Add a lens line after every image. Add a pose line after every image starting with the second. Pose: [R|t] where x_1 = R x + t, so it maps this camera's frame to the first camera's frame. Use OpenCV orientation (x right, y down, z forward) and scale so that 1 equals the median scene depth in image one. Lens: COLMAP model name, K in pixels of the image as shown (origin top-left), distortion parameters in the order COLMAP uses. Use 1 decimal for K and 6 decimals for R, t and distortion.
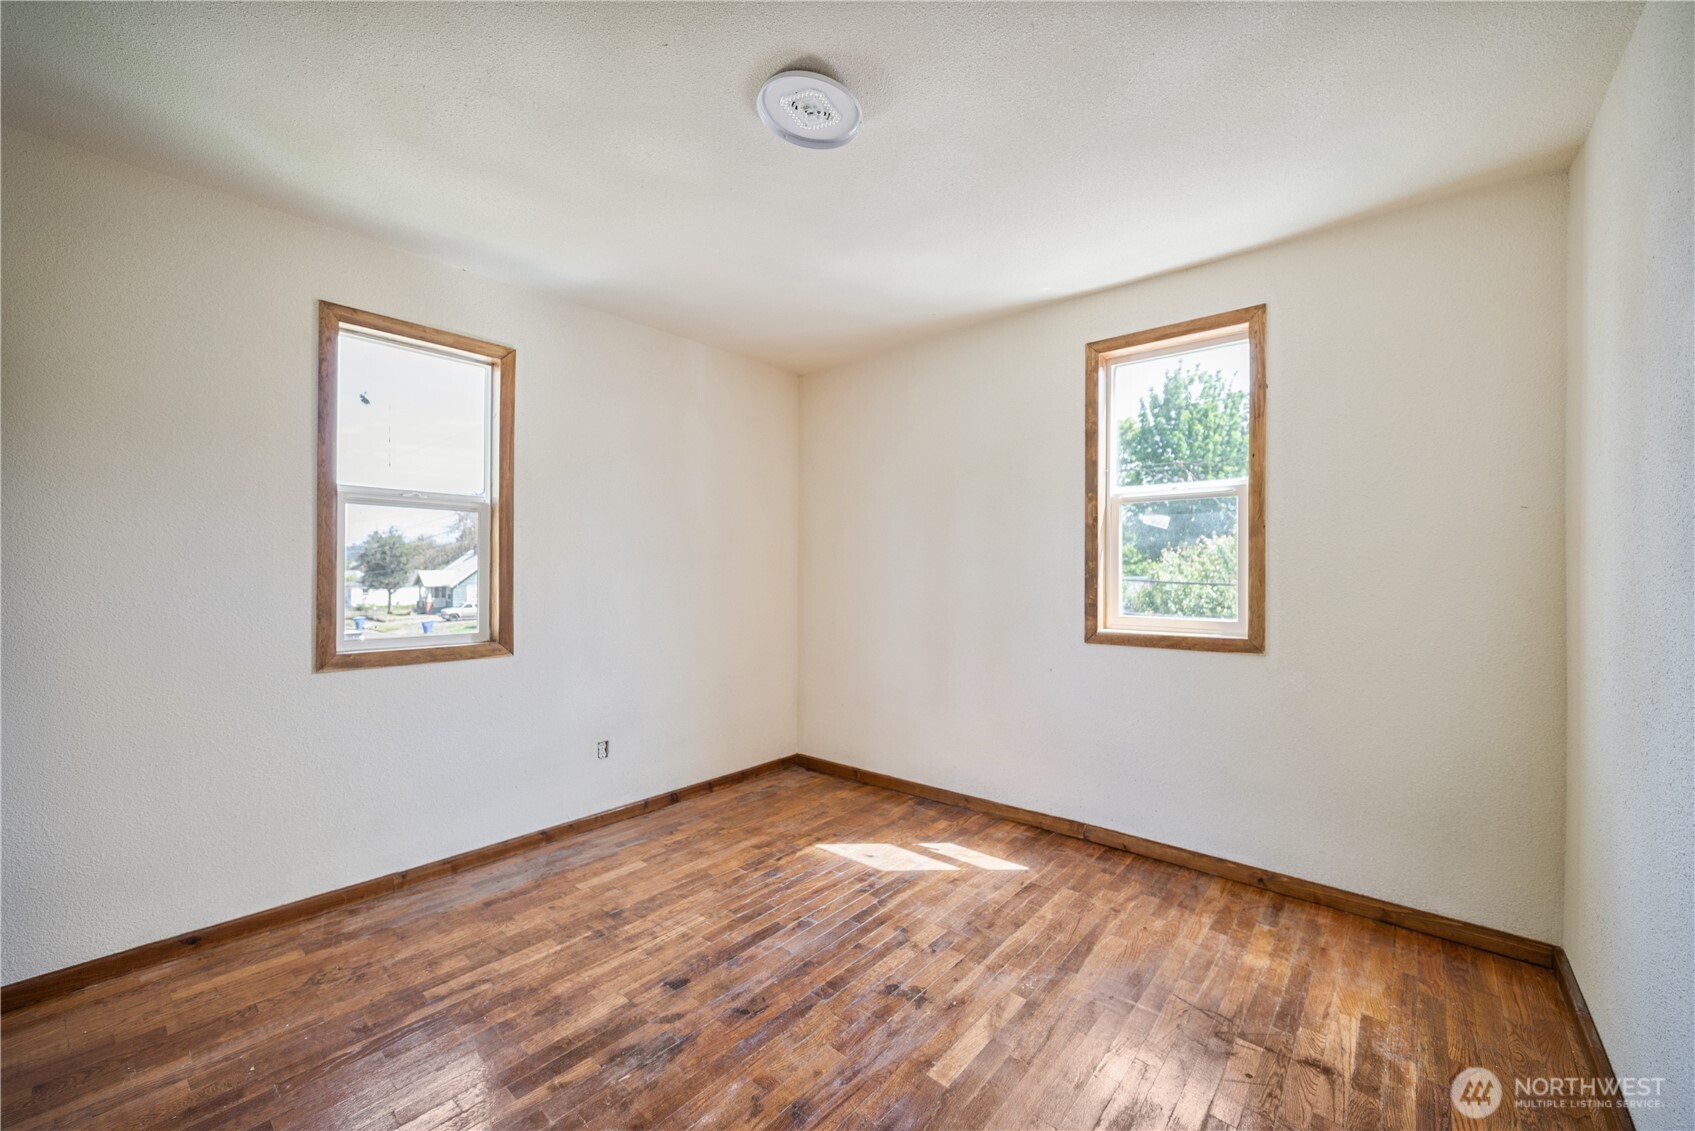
lens RADIAL K [[664.8, 0, 846.0], [0, 664.8, 569.2], [0, 0, 1]] dist [-0.002155, -0.000182]
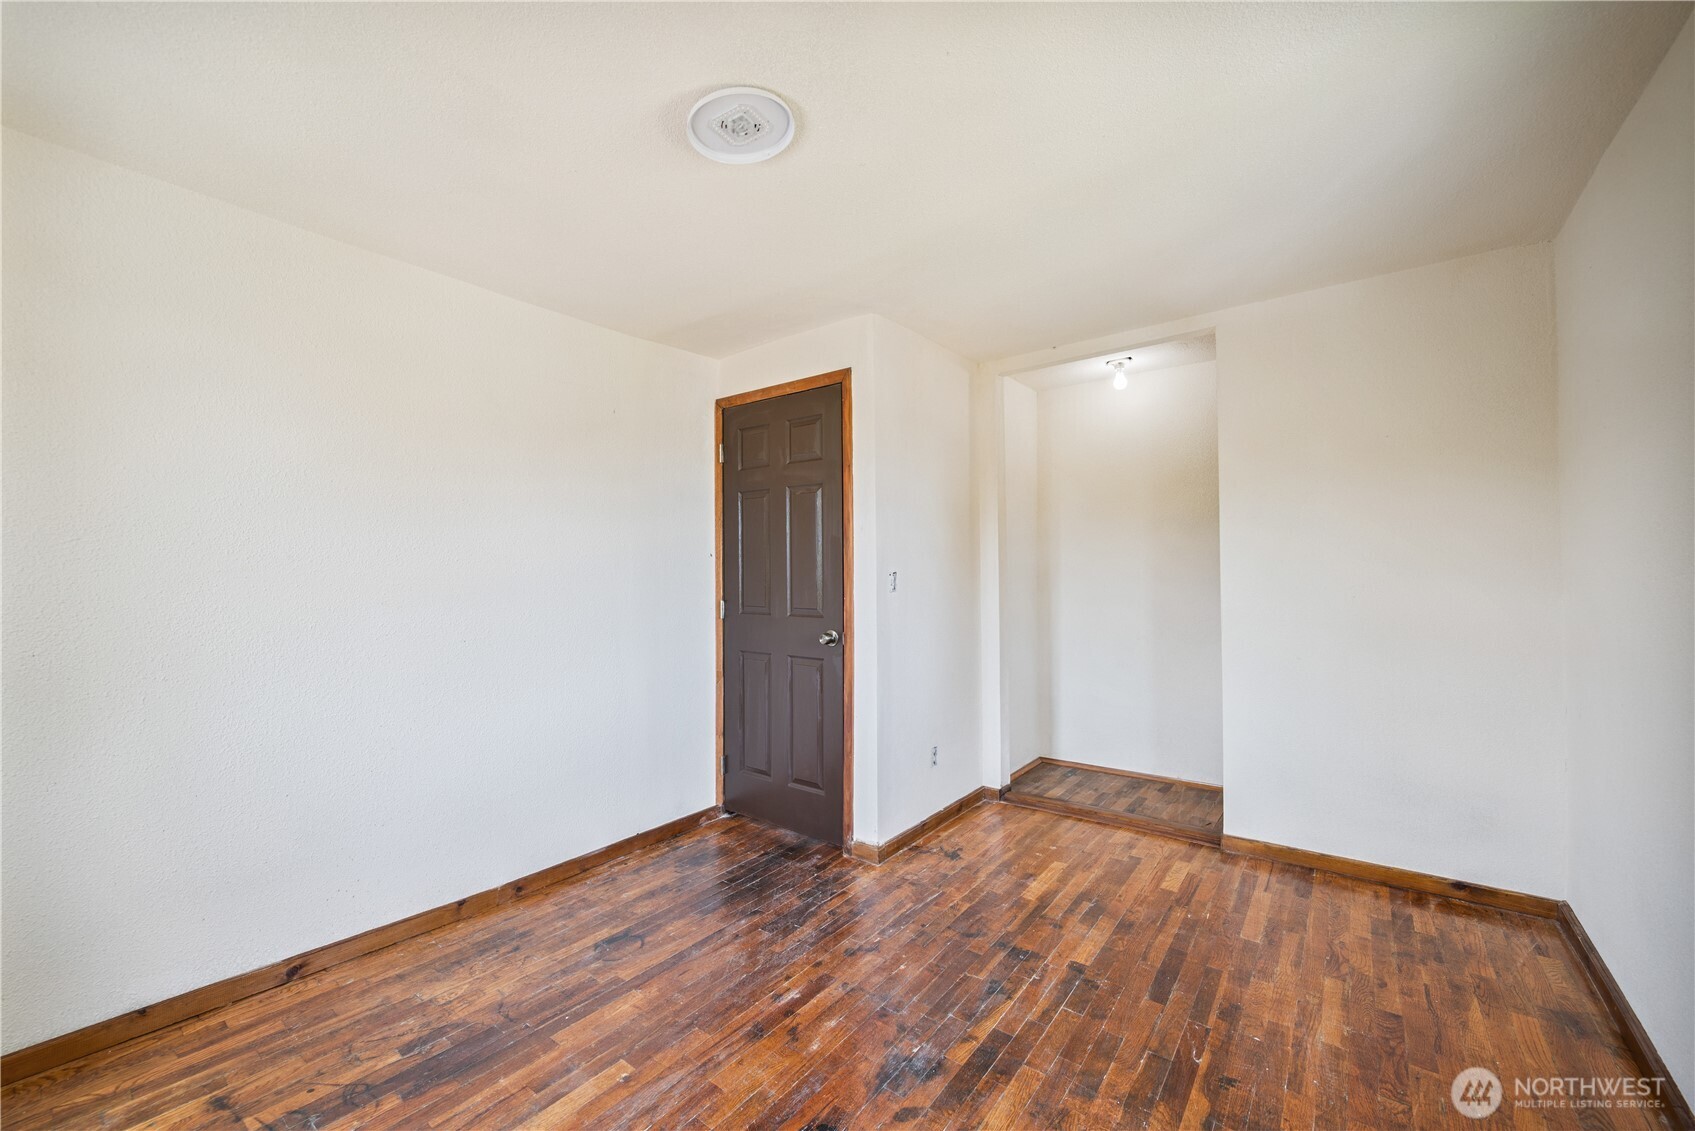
lens RADIAL K [[664.8, 0, 848.7], [0, 664.8, 571.0], [0, 0, 1]] dist [-0.002155, -0.000182]
pose [[-0.998509, 0.004840, -0.054377, -0.159448], [0.005537, 0.999904, -0.012666, -0.013562], [0.054310, -0.012949, -0.998440, 2.034472]]
